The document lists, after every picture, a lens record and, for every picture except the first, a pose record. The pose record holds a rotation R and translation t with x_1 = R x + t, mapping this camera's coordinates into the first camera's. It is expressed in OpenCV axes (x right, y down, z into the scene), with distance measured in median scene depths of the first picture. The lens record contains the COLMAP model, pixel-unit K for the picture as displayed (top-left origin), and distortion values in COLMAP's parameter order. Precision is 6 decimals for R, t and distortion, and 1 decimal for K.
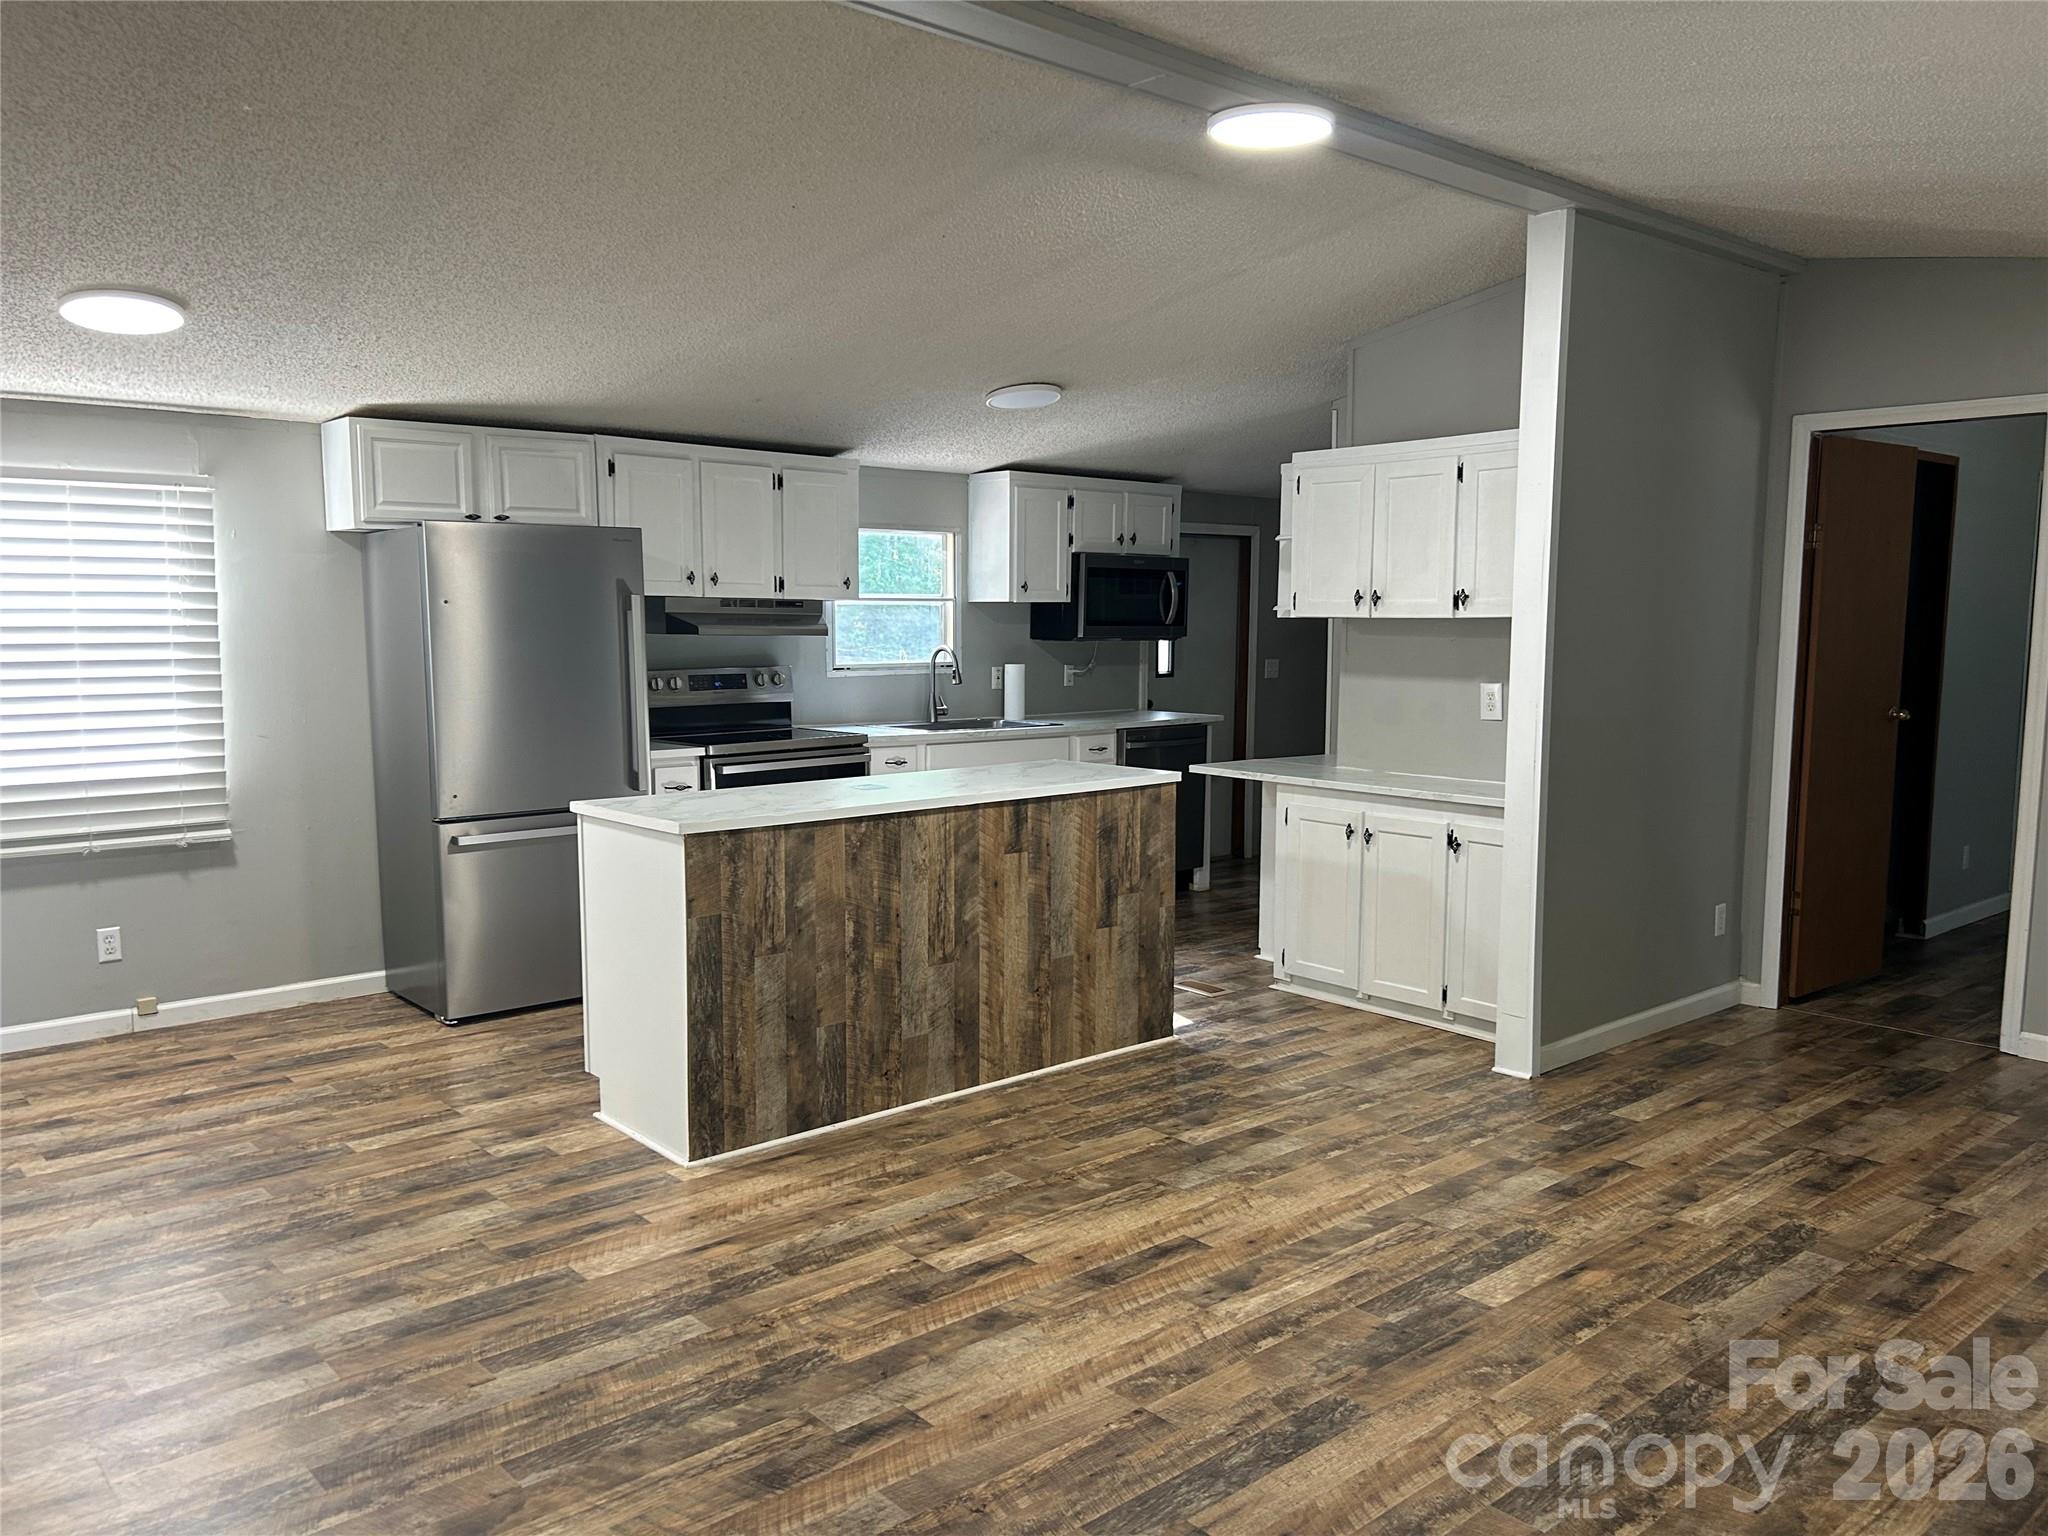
lens RADIAL K [[1540.4, 0, 1007.7], [0, 1540.4, 777.2], [0, 0, 1]] dist [0.062711, -0.067832]
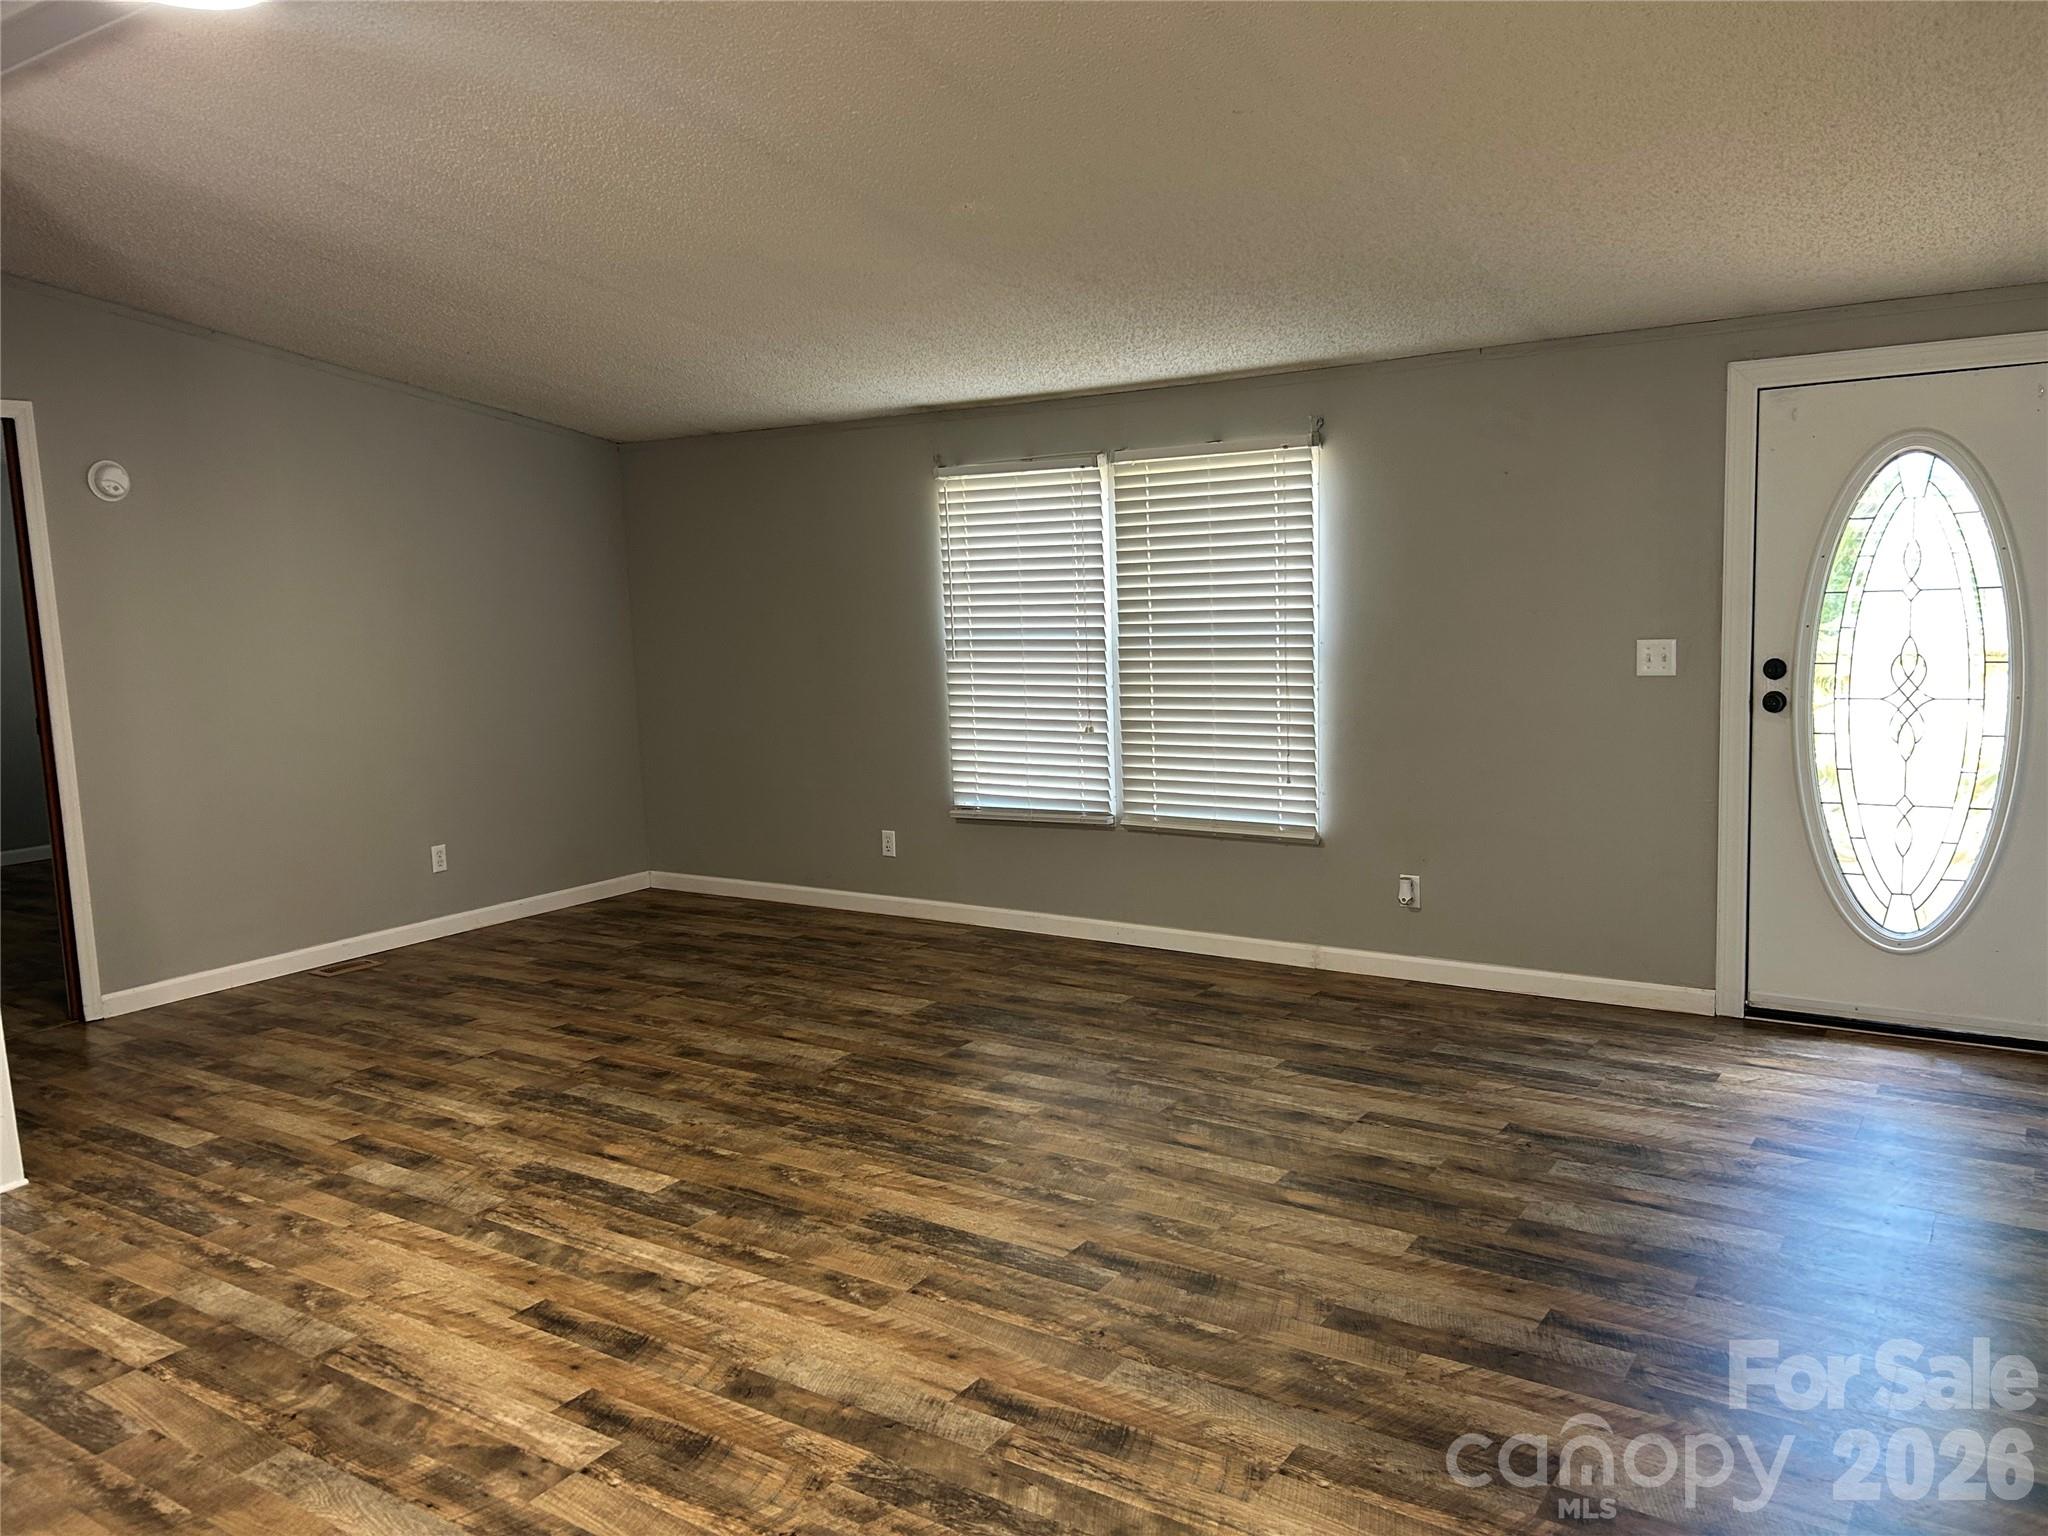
lens RADIAL K [[1540.4, 0, 1011.5], [0, 1540.4, 755.4], [0, 0, 1]] dist [0.062711, -0.067832]
pose [[-0.259056, -0.106497, 0.959973, -0.618804], [0.143558, 0.978617, 0.147306, -0.080319], [-0.955134, 0.175972, -0.238228, 0.723111]]
